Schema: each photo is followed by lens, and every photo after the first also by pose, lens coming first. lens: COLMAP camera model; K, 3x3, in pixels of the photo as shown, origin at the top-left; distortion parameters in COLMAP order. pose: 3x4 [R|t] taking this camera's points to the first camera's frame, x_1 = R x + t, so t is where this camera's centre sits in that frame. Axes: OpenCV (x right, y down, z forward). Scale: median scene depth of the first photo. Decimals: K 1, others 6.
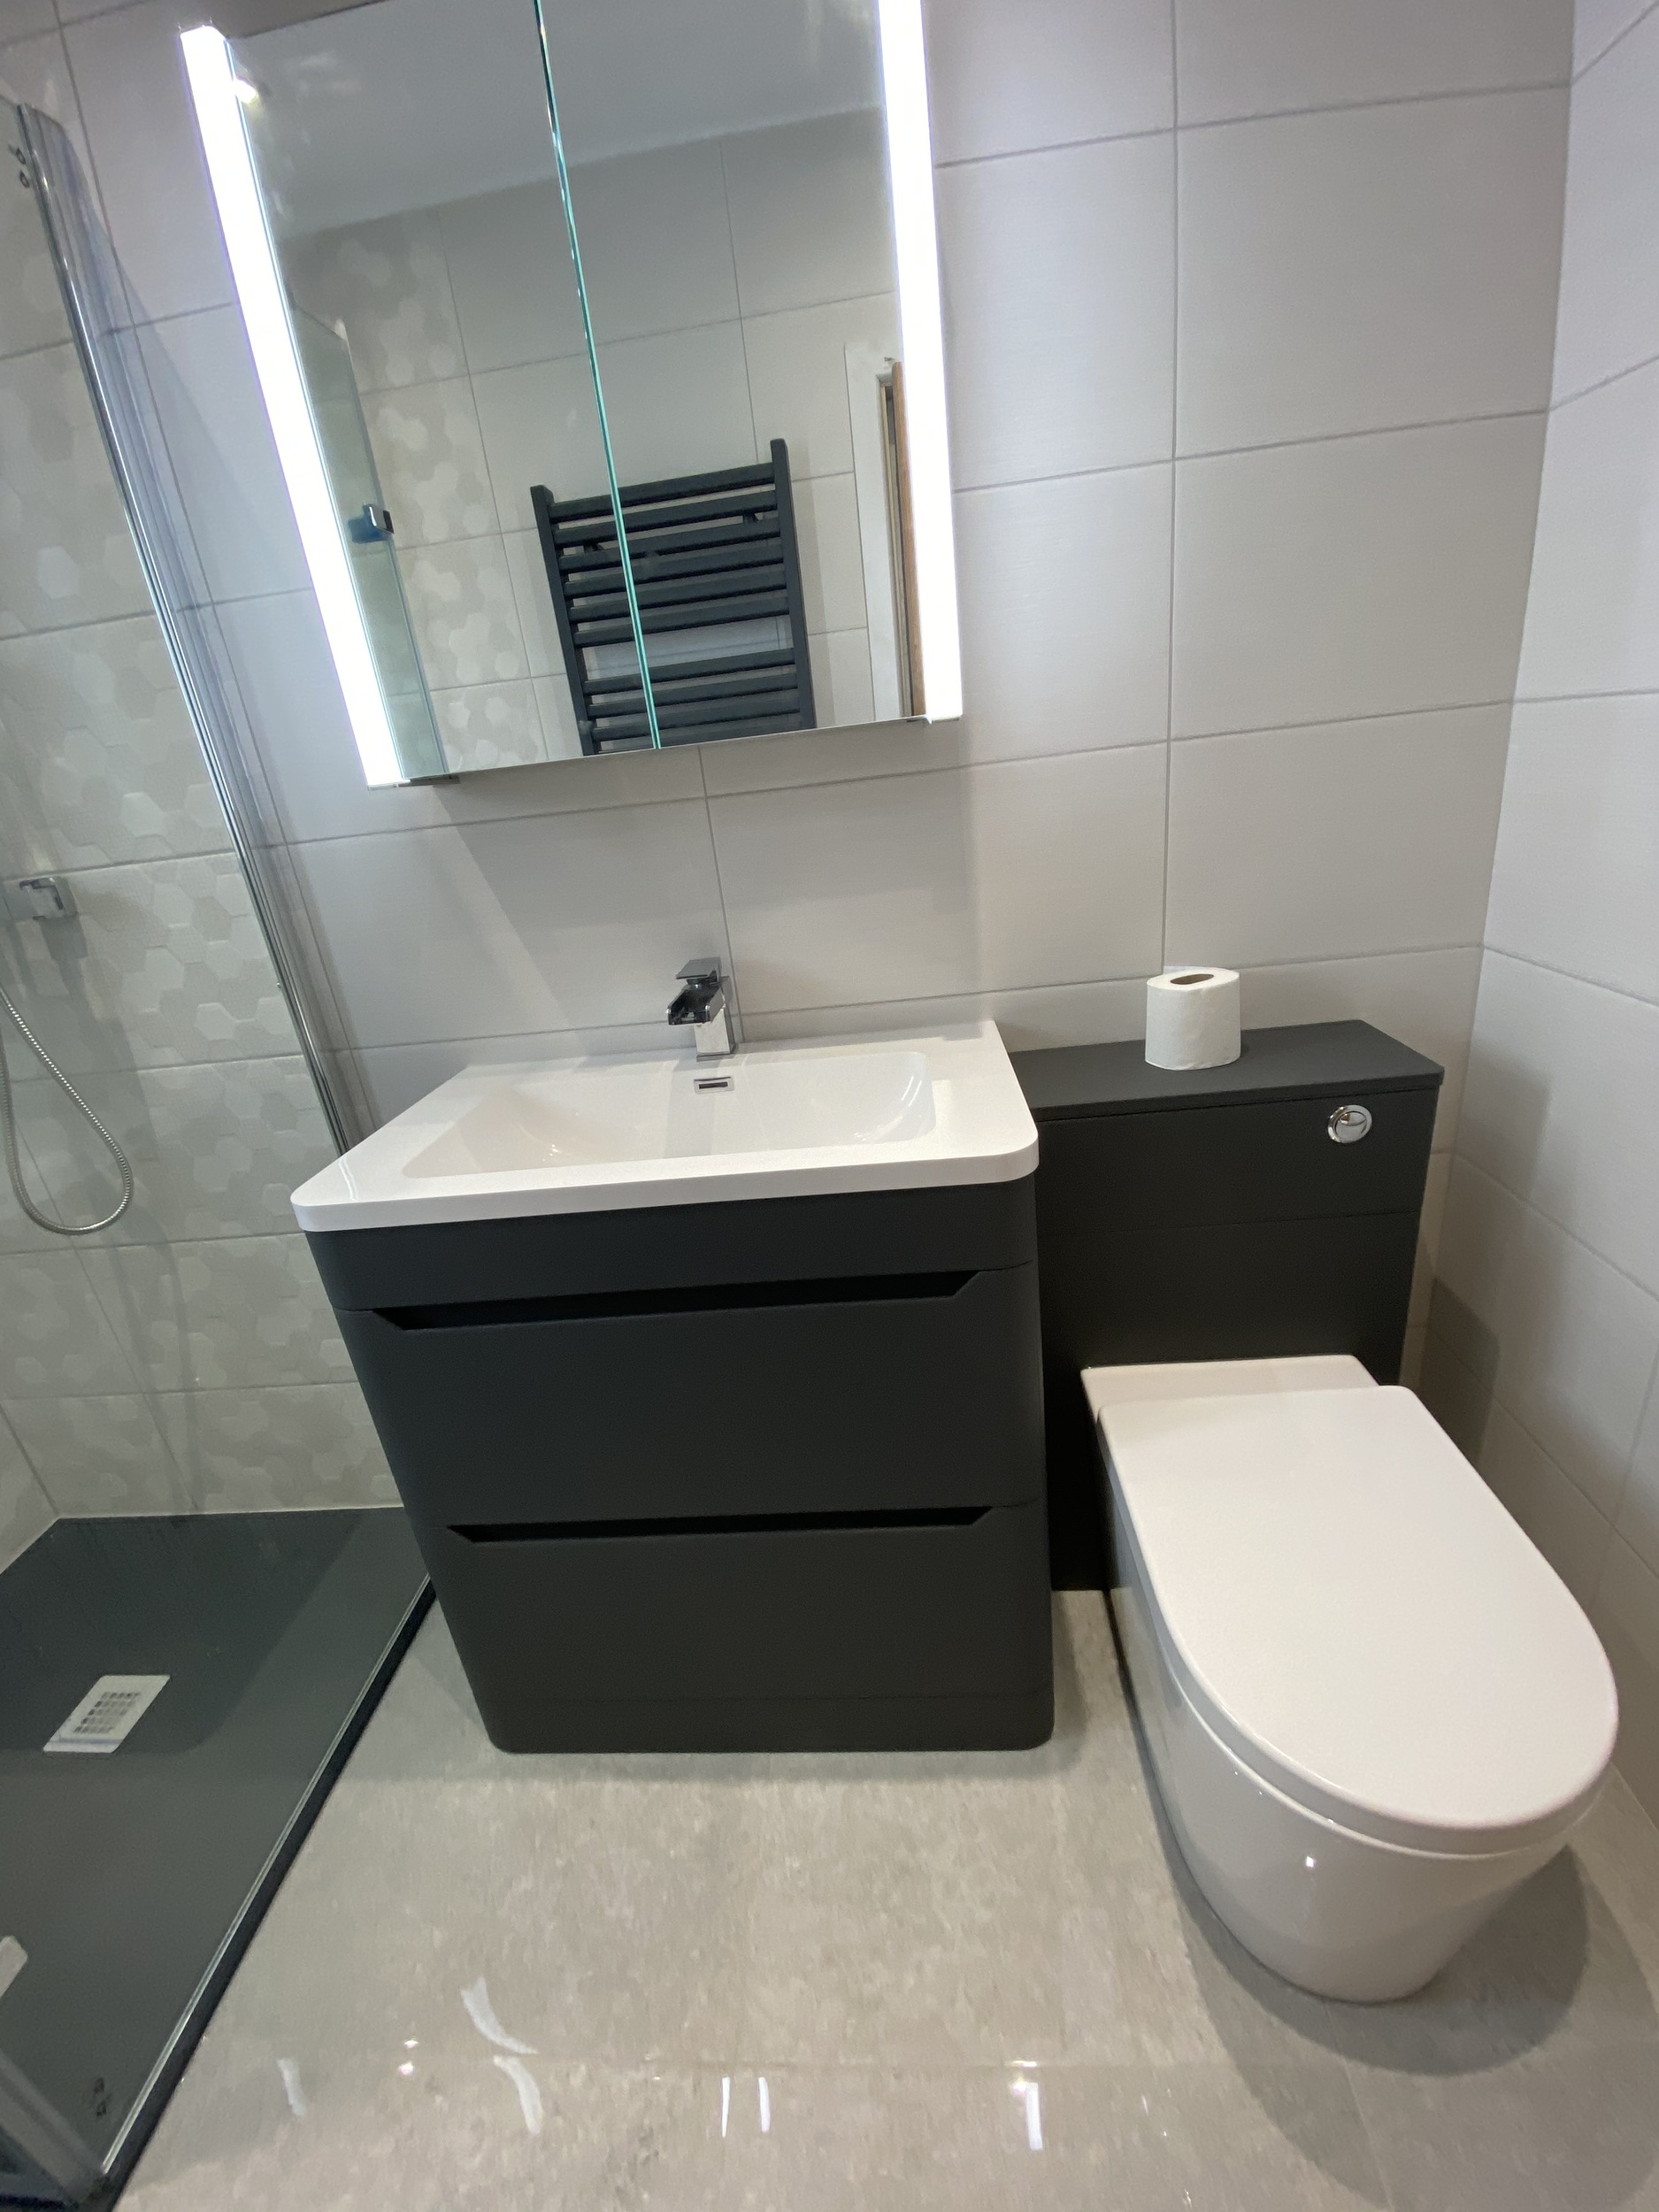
lens RADIAL K [[893.2, 0, 829.5], [0, 893.2, 1106.0], [0, 0, 1]] dist [0.014176, -0.017013]
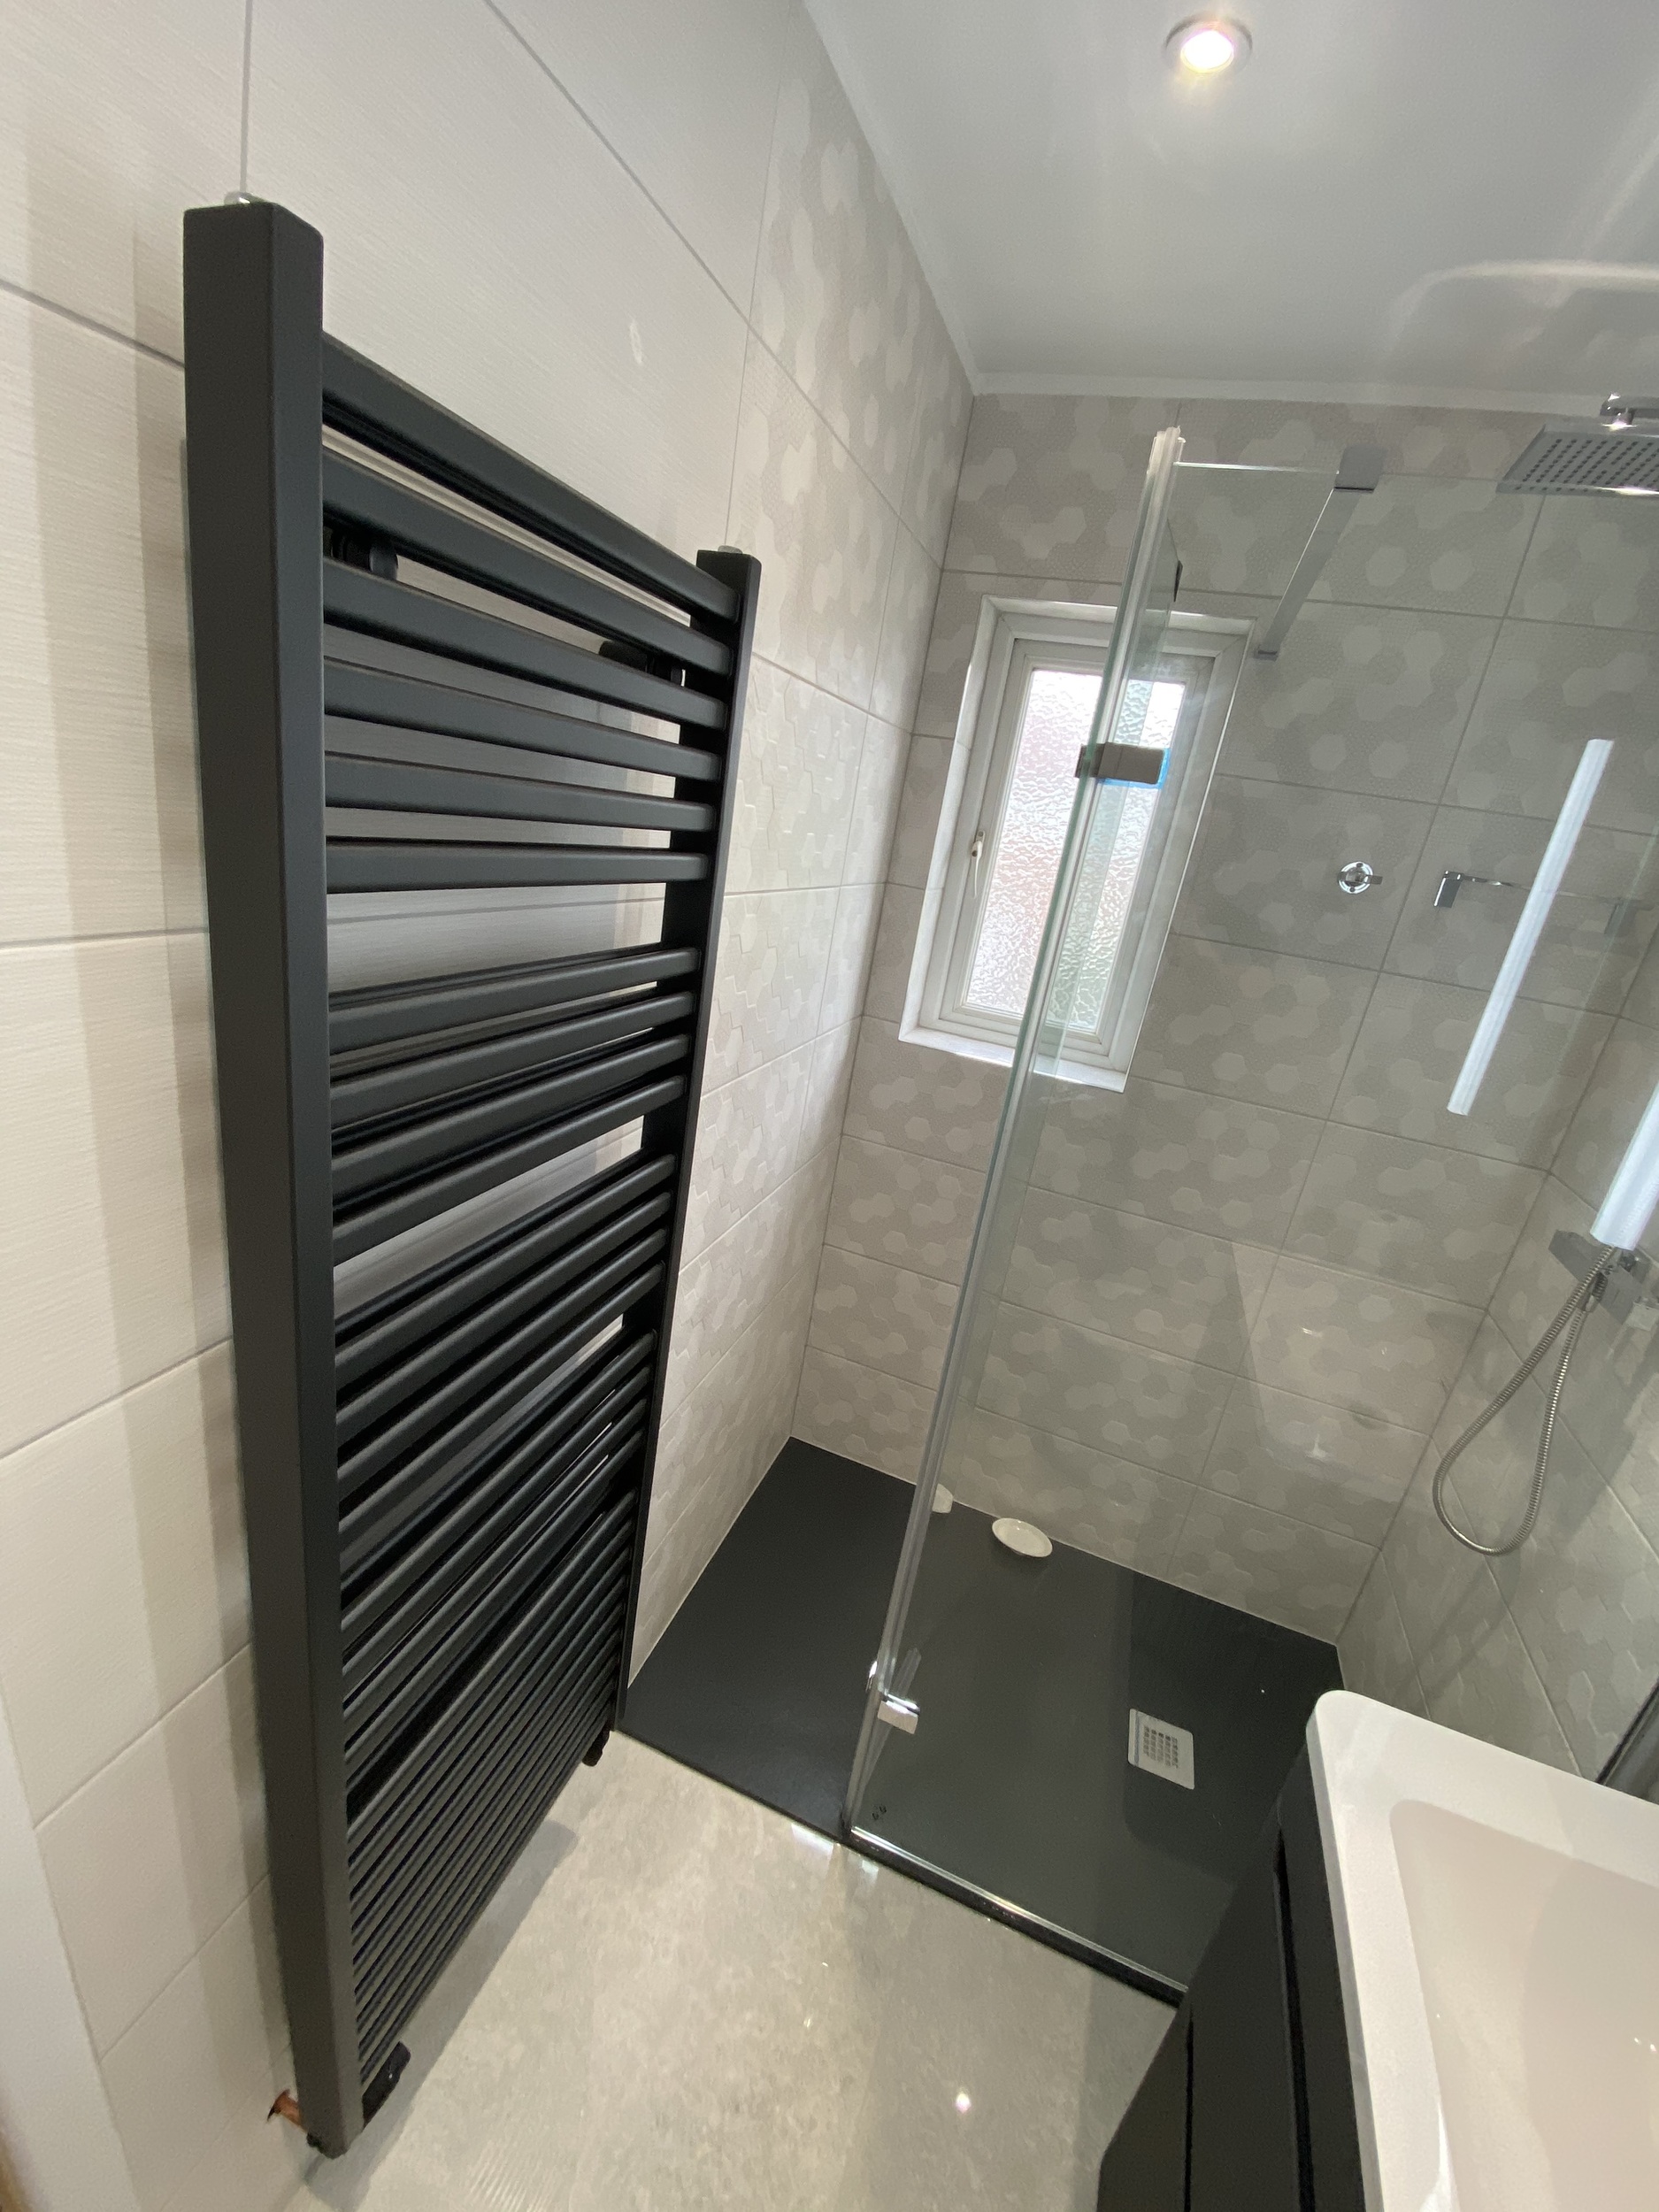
lens RADIAL K [[895.2, 0, 822.7], [0, 895.2, 1105.1], [0, 0, 1]] dist [0.029149, -0.023889]
pose [[-0.304694, 0.366946, -0.878927, 0.152241], [-0.443702, 0.761870, 0.471892, -0.456357], [0.842787, 0.533764, -0.069323, 0.199287]]
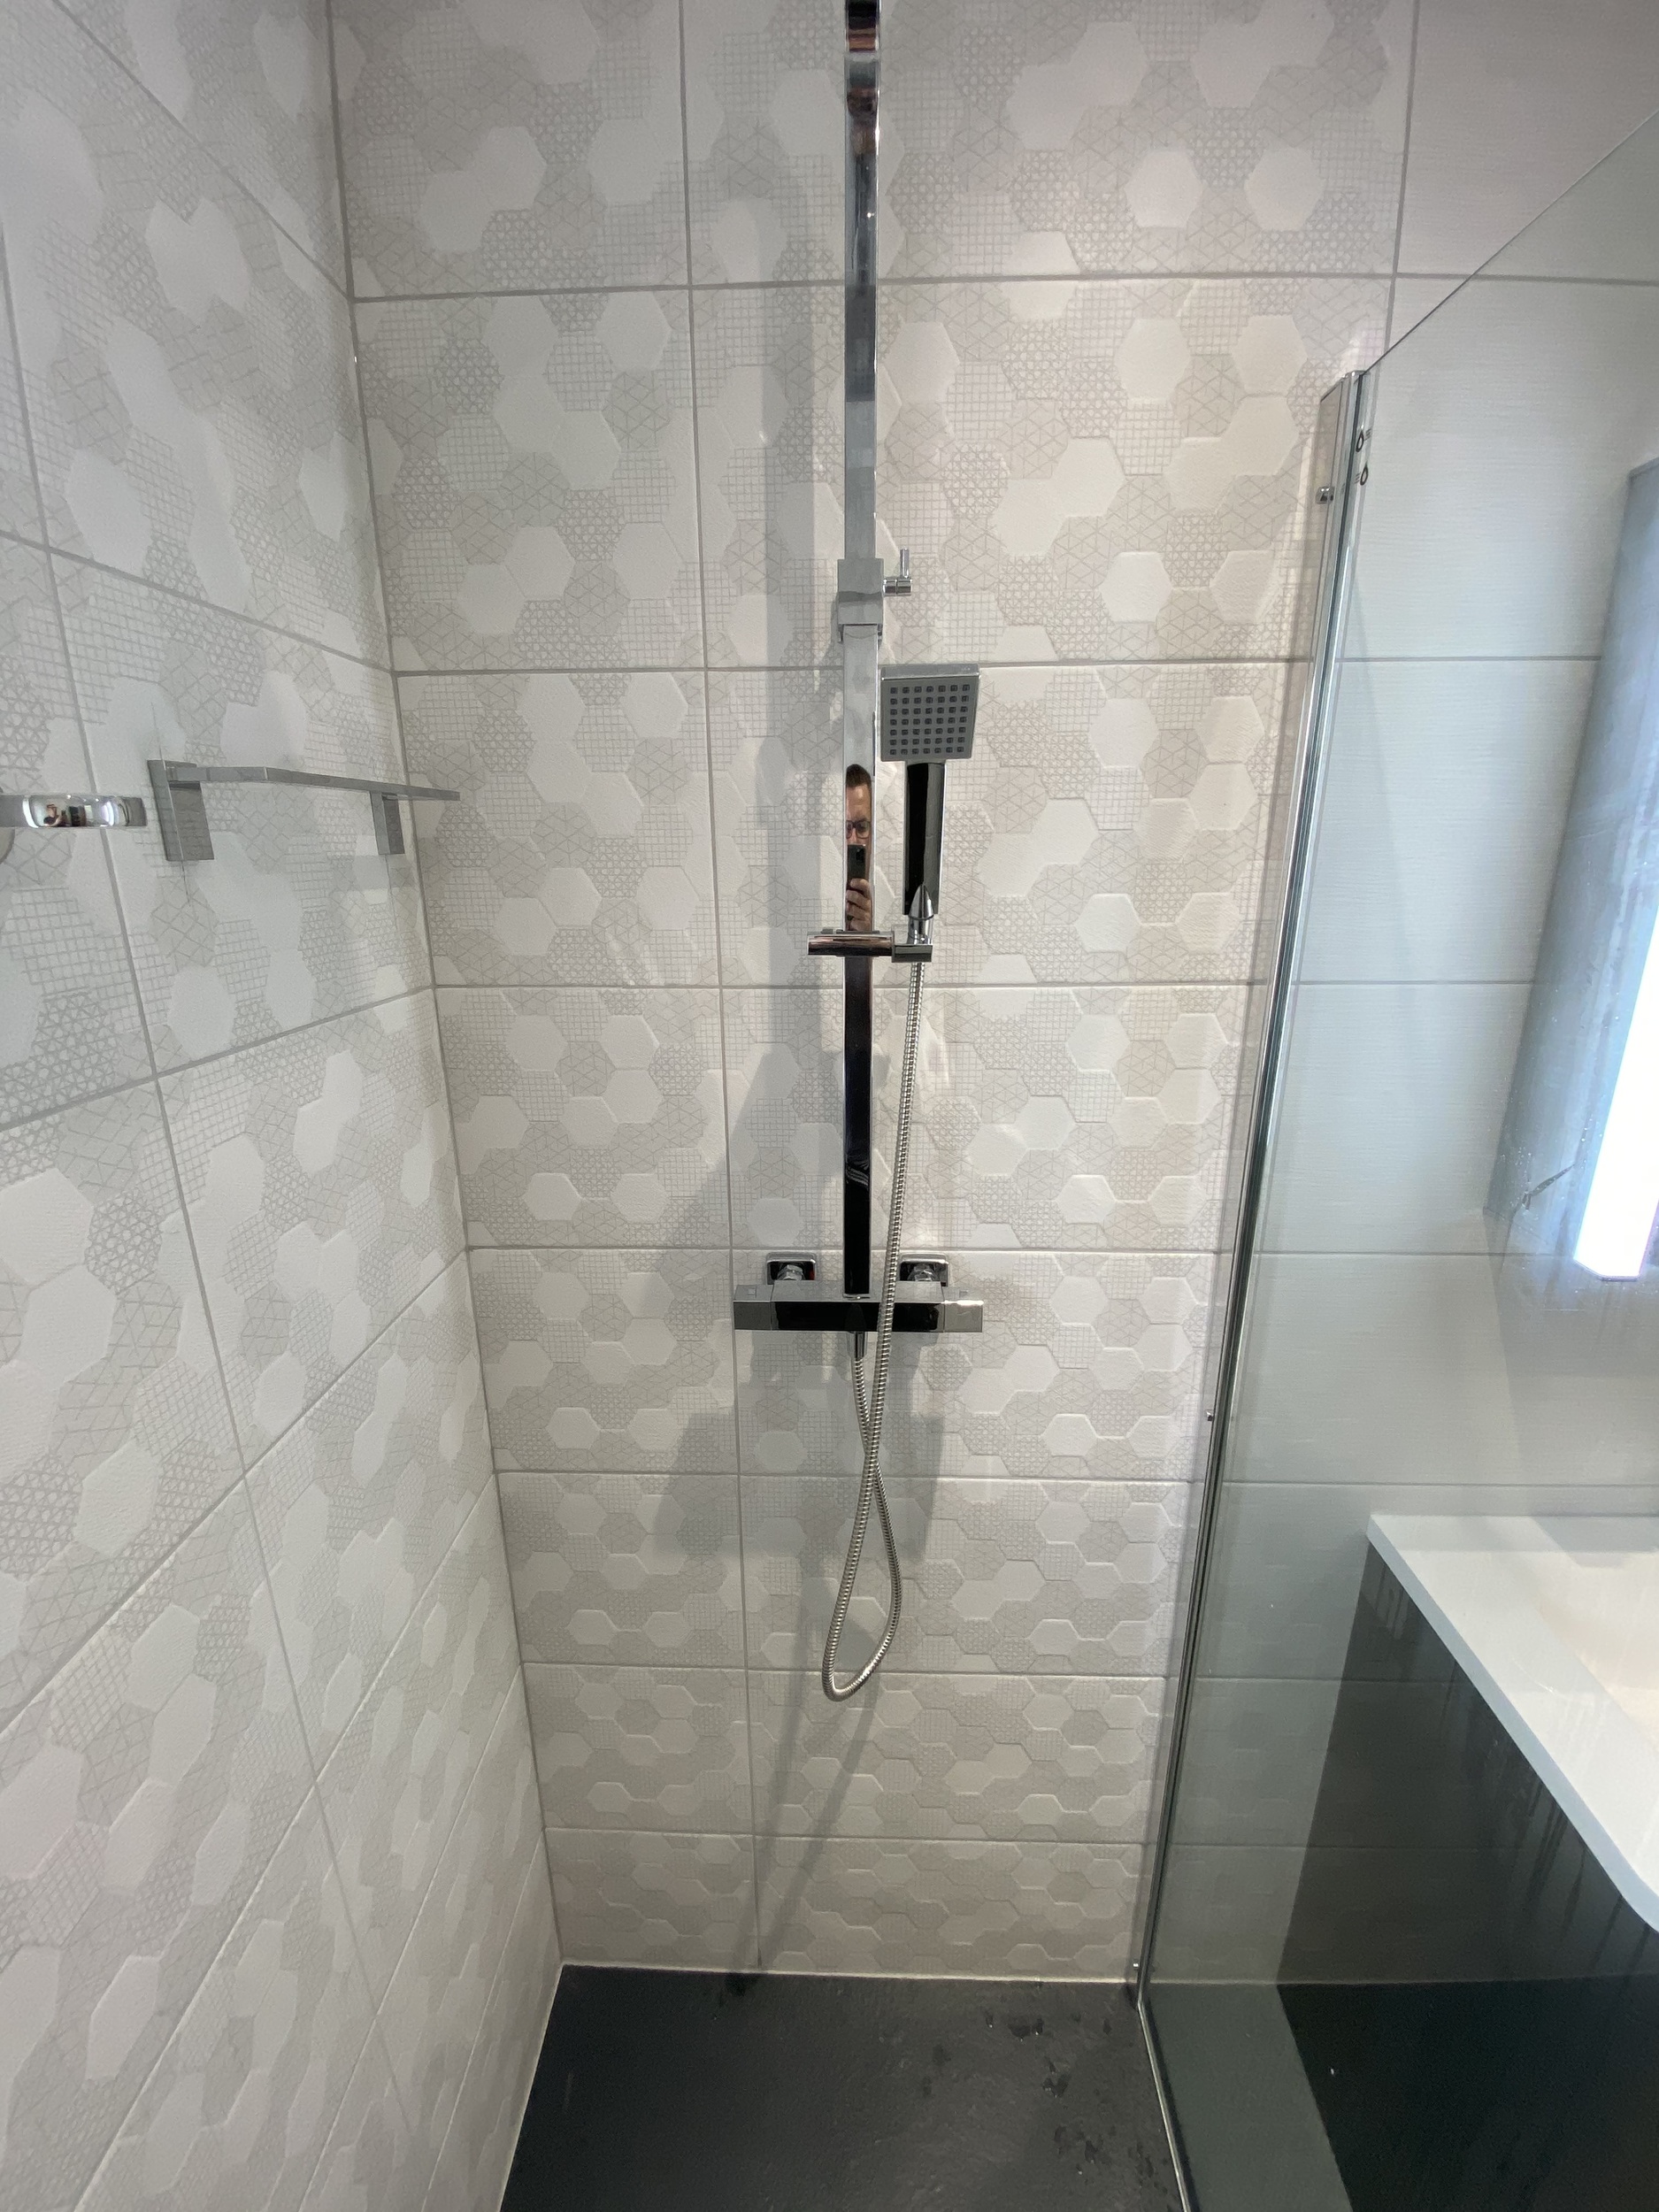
lens RADIAL K [[893.2, 0, 829.5], [0, 893.2, 1106.0], [0, 0, 1]] dist [0.014176, -0.017013]
pose [[0.993862, 0.097615, 0.052050, -1.038625], [-0.092908, 0.991932, -0.086246, -0.315283], [-0.060049, 0.080881, 0.994913, 0.222774]]
